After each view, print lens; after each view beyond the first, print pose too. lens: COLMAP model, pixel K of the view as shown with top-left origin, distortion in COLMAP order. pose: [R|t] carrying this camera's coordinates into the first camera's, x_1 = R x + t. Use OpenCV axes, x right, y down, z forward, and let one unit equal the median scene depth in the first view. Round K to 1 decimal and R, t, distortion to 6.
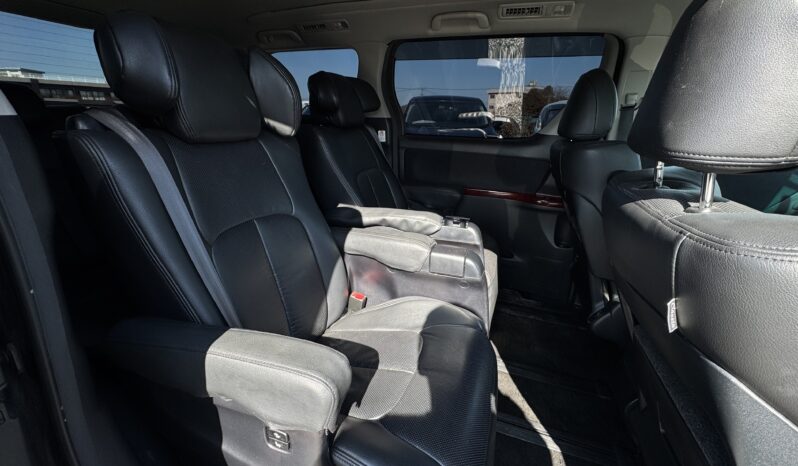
lens RADIAL K [[309.7, 0, 399.0], [0, 309.7, 233.0], [0, 0, 1]] dist [0.001434, 0.000137]
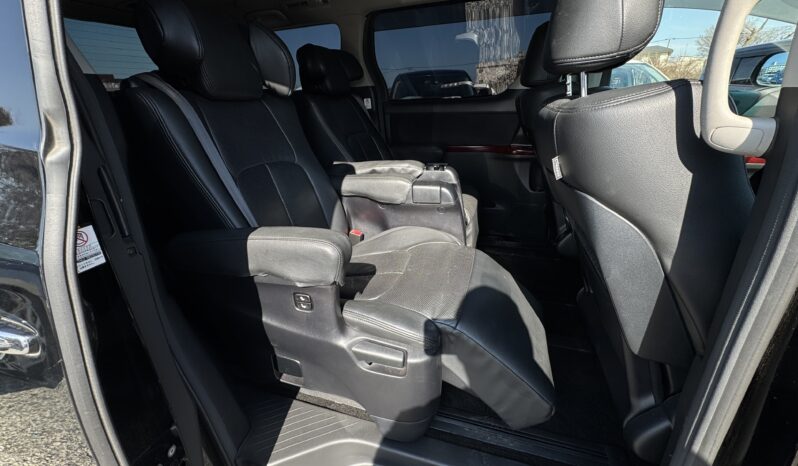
lens RADIAL K [[312.6, 0, 399.0], [0, 312.6, 233.0], [0, 0, 1]] dist [-0.002849, -0.000238]
pose [[0.996913, -0.078507, -0.000742, 0.033004], [0.078466, 0.995996, 0.042834, 0.172655], [-0.002624, -0.042760, 0.999082, -0.202972]]
